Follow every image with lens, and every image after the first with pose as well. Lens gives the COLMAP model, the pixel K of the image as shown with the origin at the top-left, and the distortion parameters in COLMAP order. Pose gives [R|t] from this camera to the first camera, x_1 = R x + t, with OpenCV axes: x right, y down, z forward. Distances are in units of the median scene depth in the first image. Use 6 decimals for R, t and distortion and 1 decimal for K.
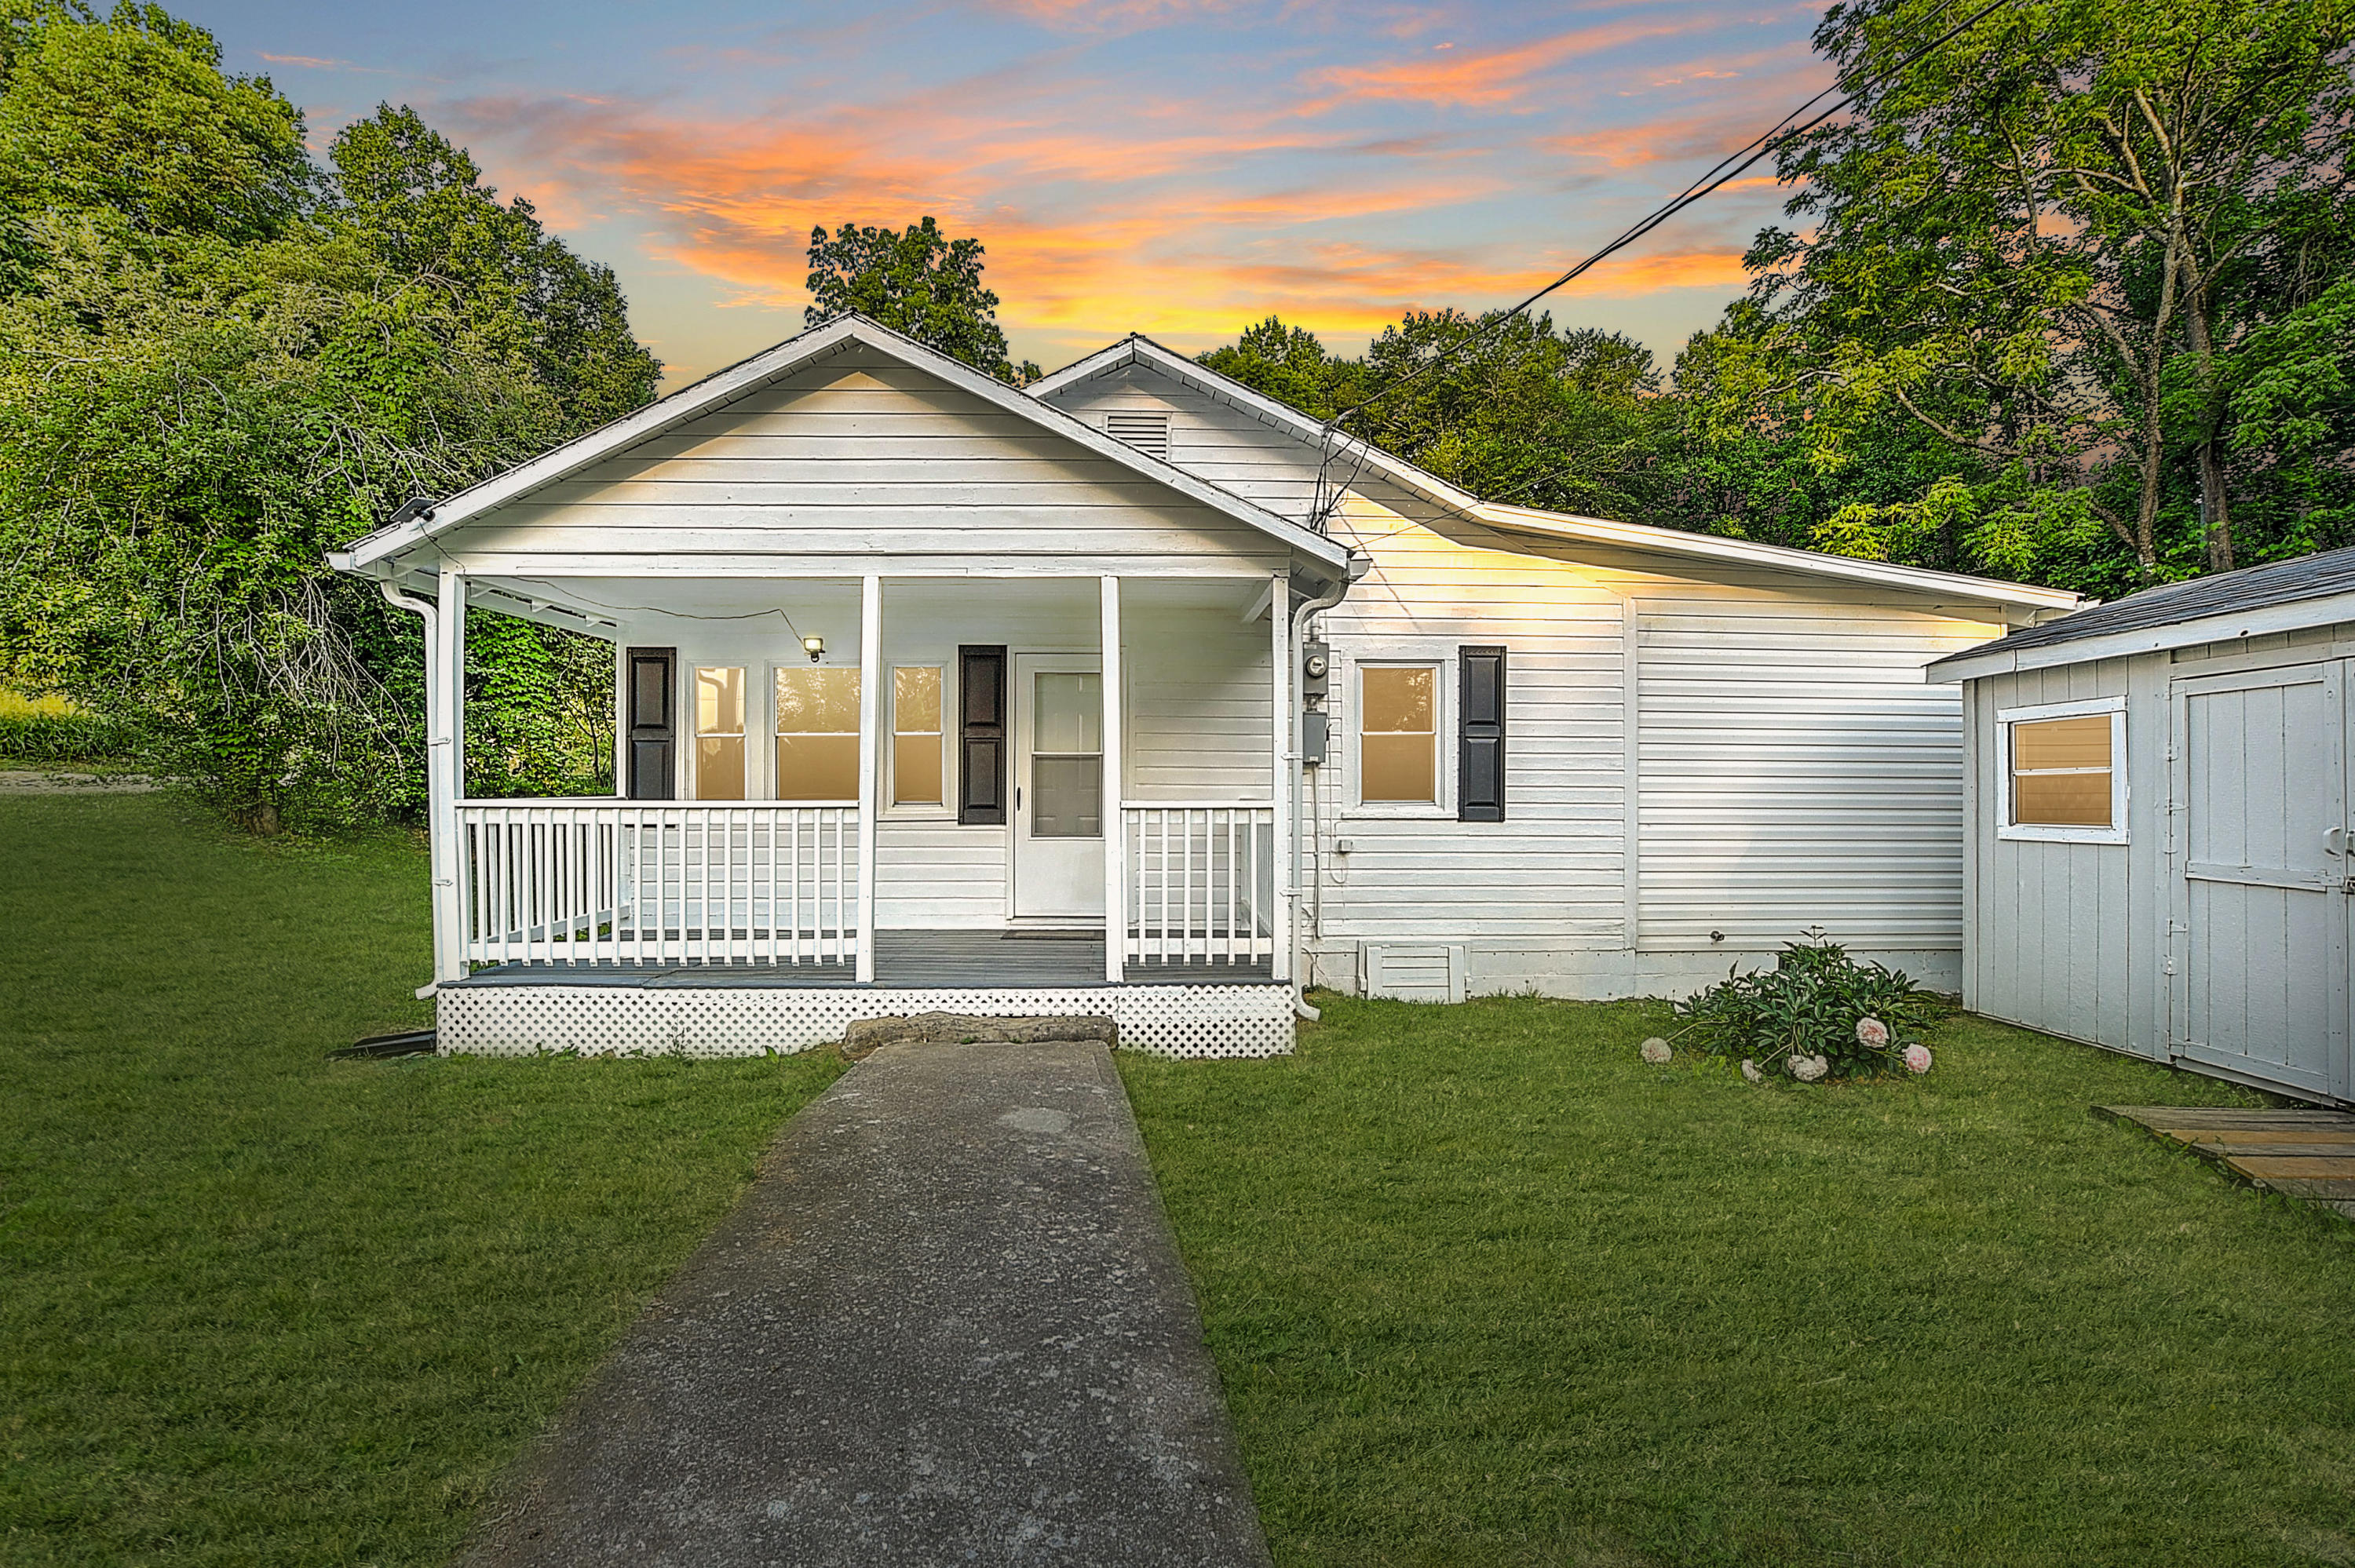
lens RADIAL K [[1036.3, 0, 1162.7], [0, 1036.3, 797.1], [0, 0, 1]] dist [-0.022871, 0.005503]
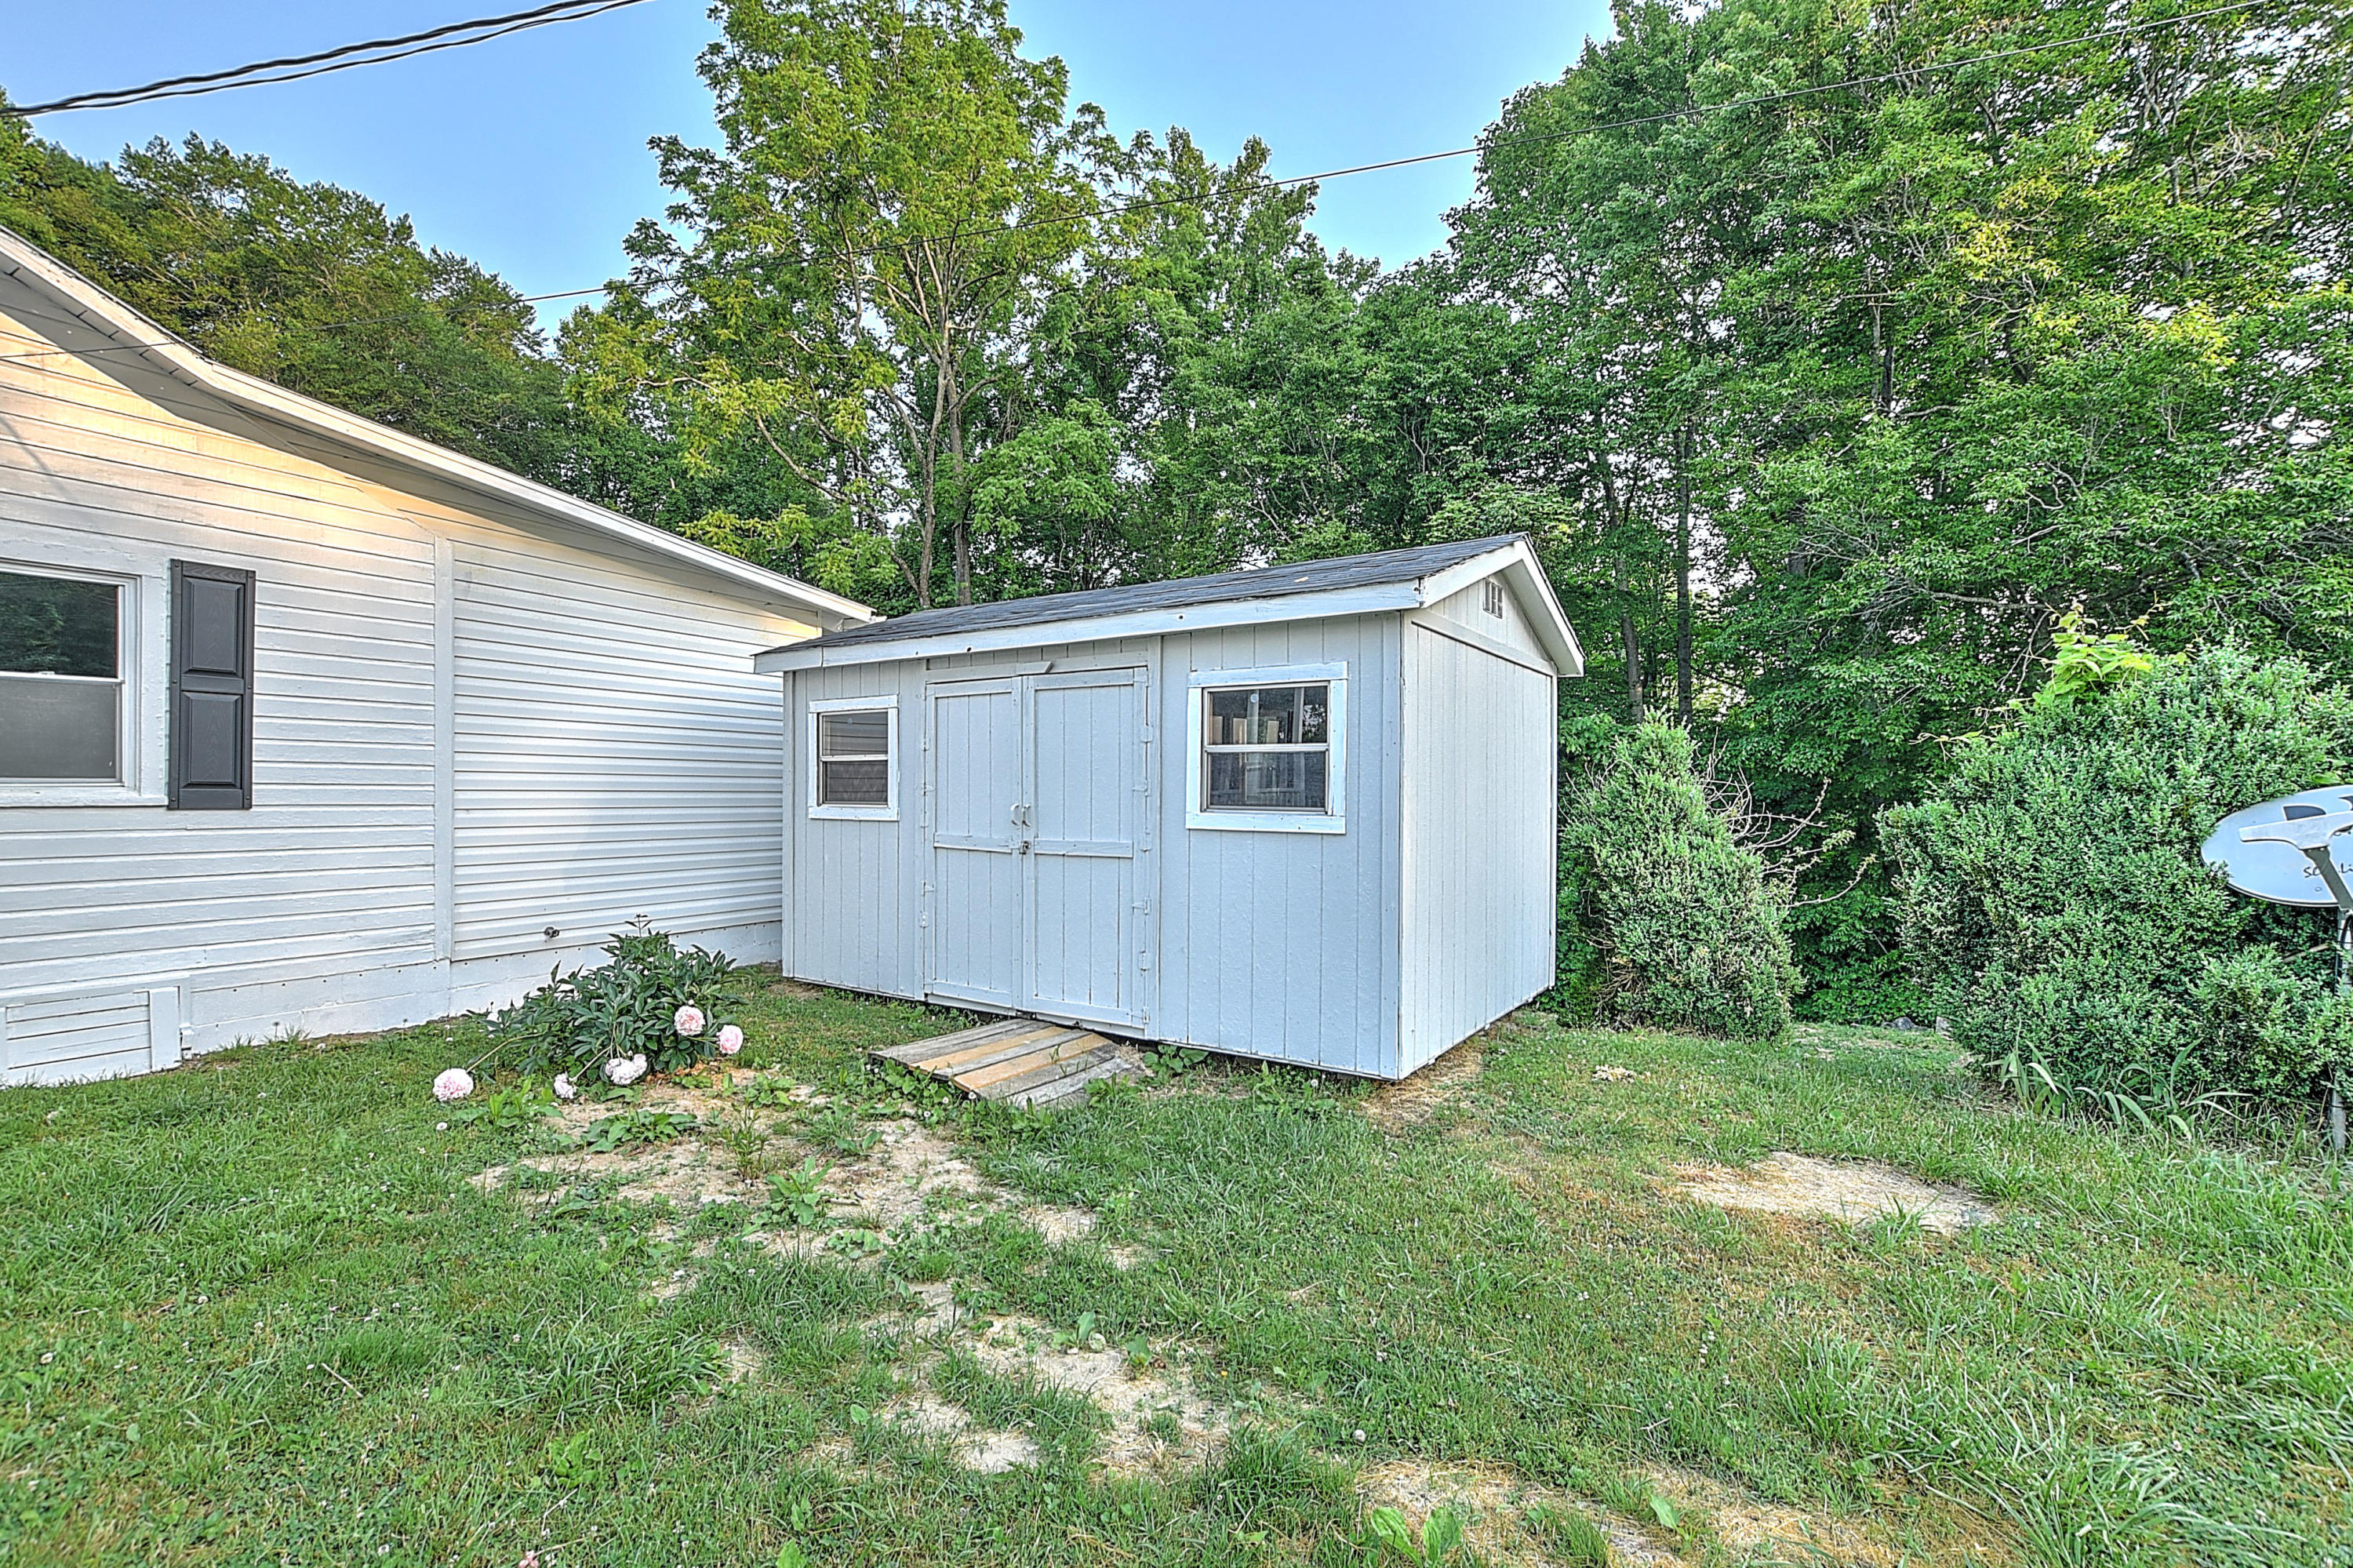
lens RADIAL K [[1035.6, 0, 1151.9], [0, 1035.6, 790.0], [0, 0, 1]] dist [-0.022871, 0.005503]
pose [[0.555724, 0.000891, 0.831366, 0.083214], [-0.005097, 0.999984, 0.002336, 0.005166], [-0.831351, -0.005535, 0.555720, 0.065025]]
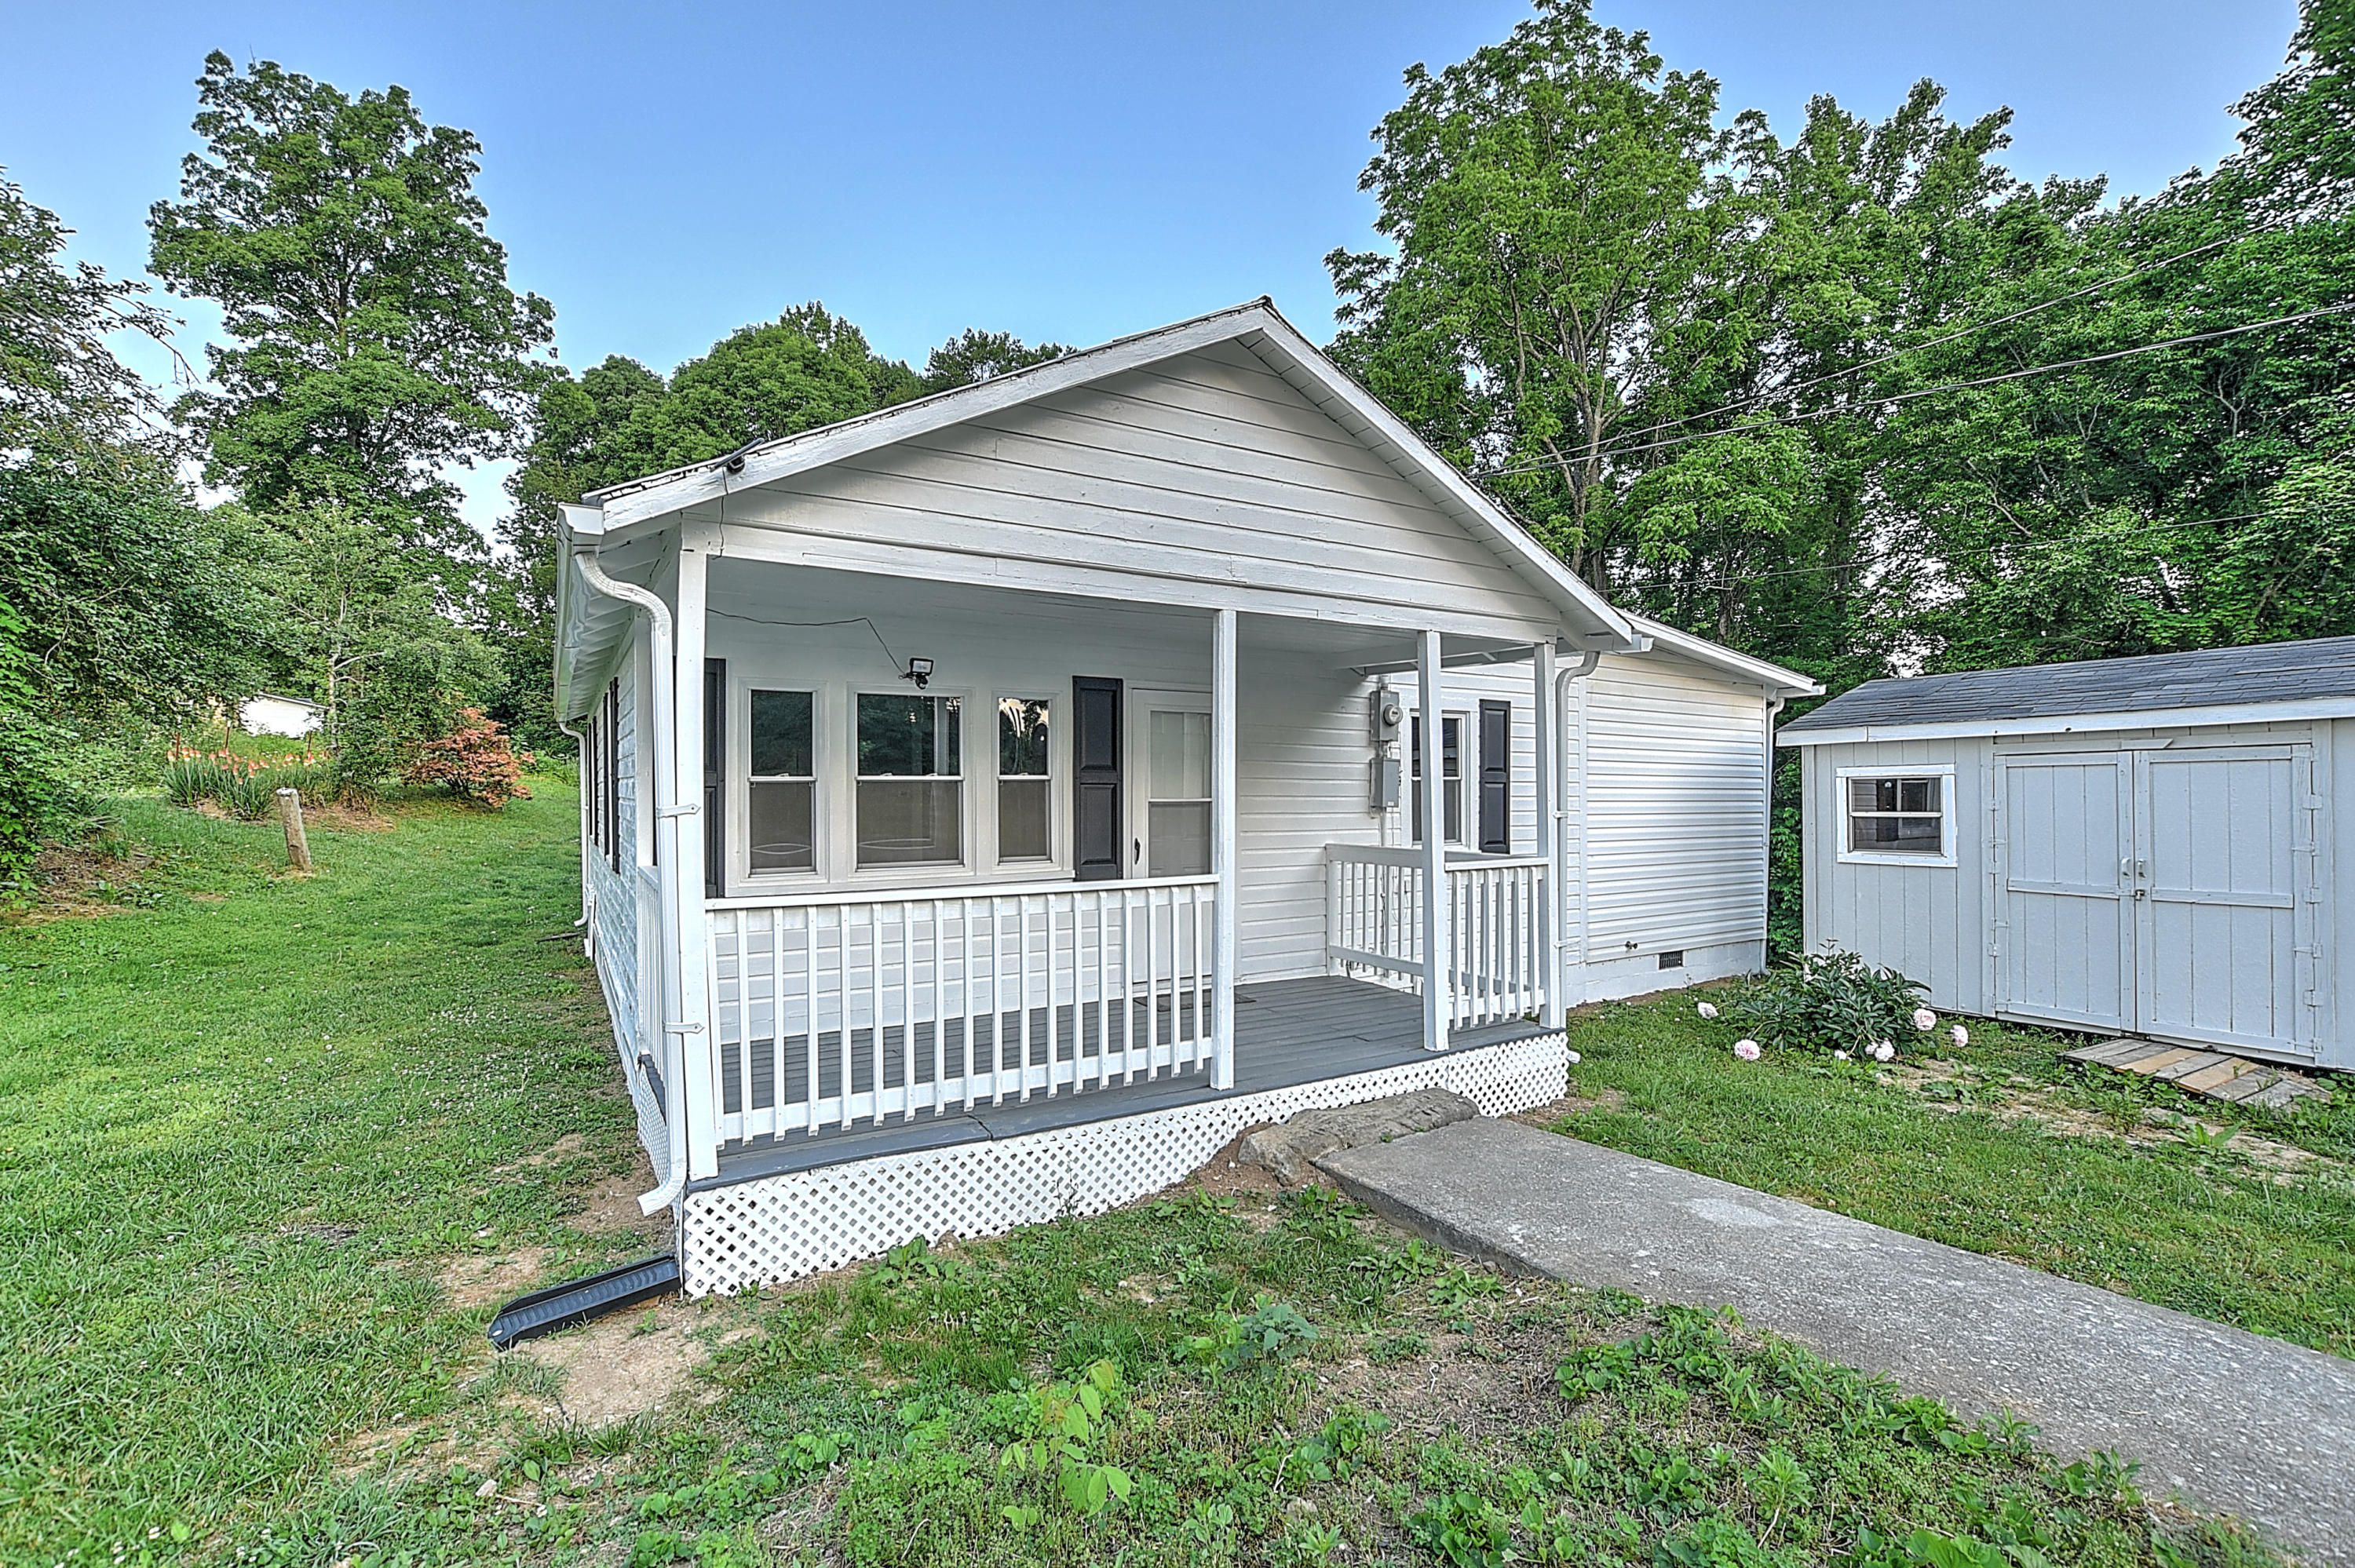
lens RADIAL K [[1036.3, 0, 1161.4], [0, 1036.3, 785.7], [0, 0, 1]] dist [-0.022871, 0.005503]
pose [[0.876075, 0.000185, 0.482175, -0.537188], [0.007855, 0.999862, -0.014655, -0.040837], [-0.482111, 0.016626, 0.875952, 0.202847]]
